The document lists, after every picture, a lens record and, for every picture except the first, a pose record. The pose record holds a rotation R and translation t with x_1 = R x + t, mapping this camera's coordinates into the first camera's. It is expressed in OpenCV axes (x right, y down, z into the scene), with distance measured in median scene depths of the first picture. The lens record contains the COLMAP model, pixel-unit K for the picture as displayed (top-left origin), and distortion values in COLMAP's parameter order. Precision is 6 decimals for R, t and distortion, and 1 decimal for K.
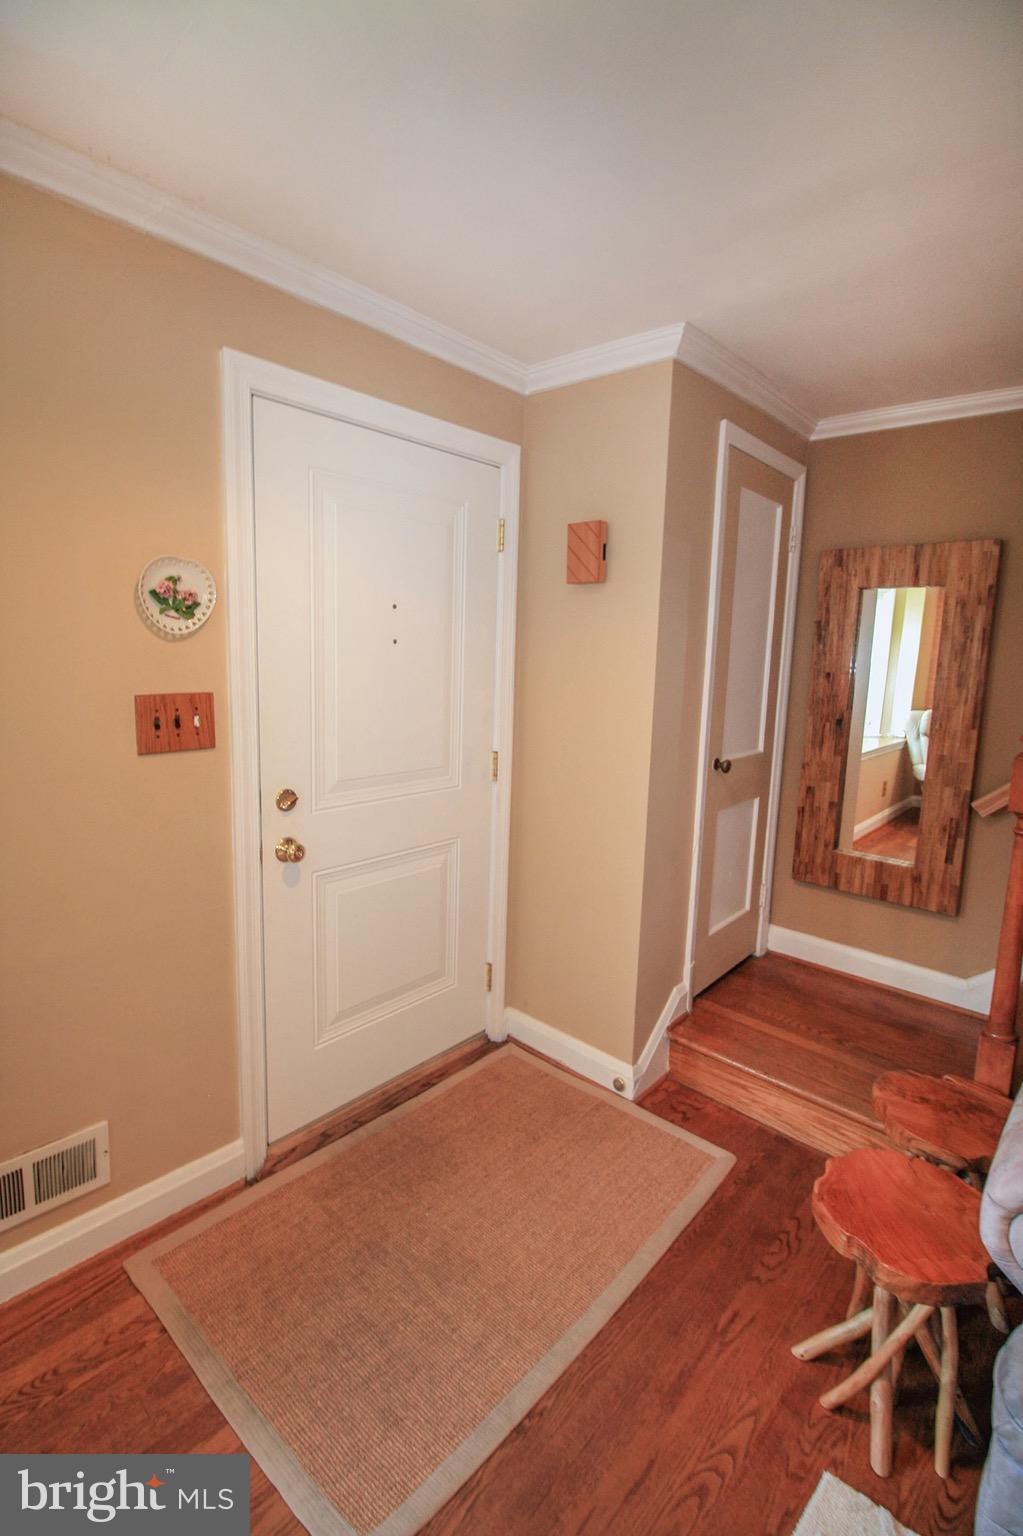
lens RADIAL K [[718.5, 0, 496.7], [0, 718.5, 745.6], [0, 0, 1]] dist [-0.012335, -0.005847]
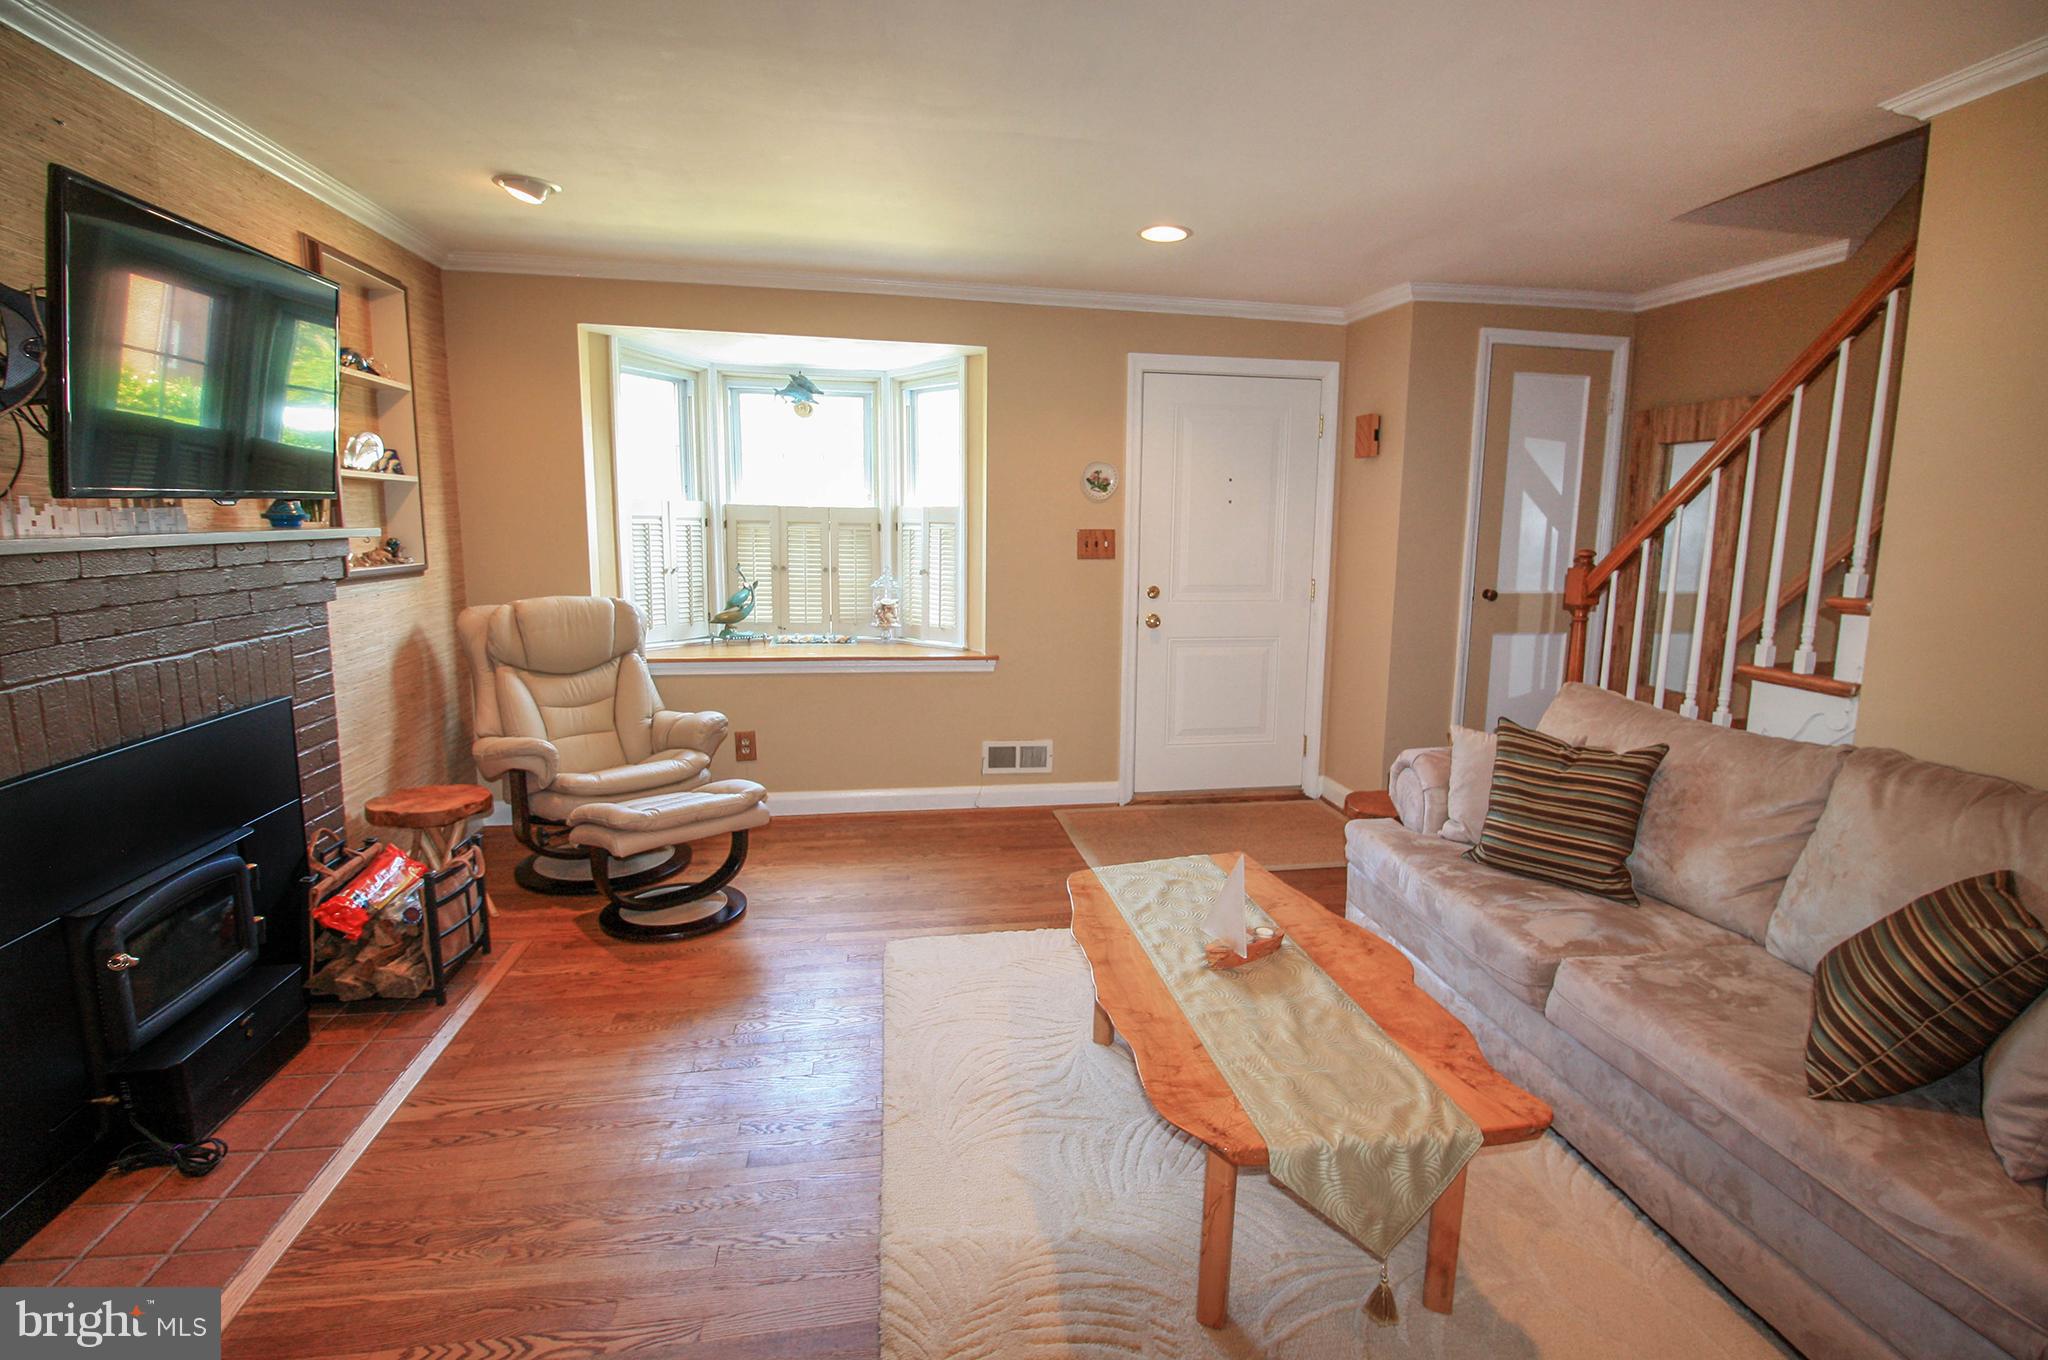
lens RADIAL K [[958.0, 0, 1028.7], [0, 958.0, 673.7], [0, 0, 1]] dist [-0.012335, -0.005847]
pose [[0.794094, 0.076317, -0.602984, 0.836736], [-0.071274, 0.996933, 0.032313, 0.205000], [0.603601, 0.017318, 0.797098, -0.992374]]
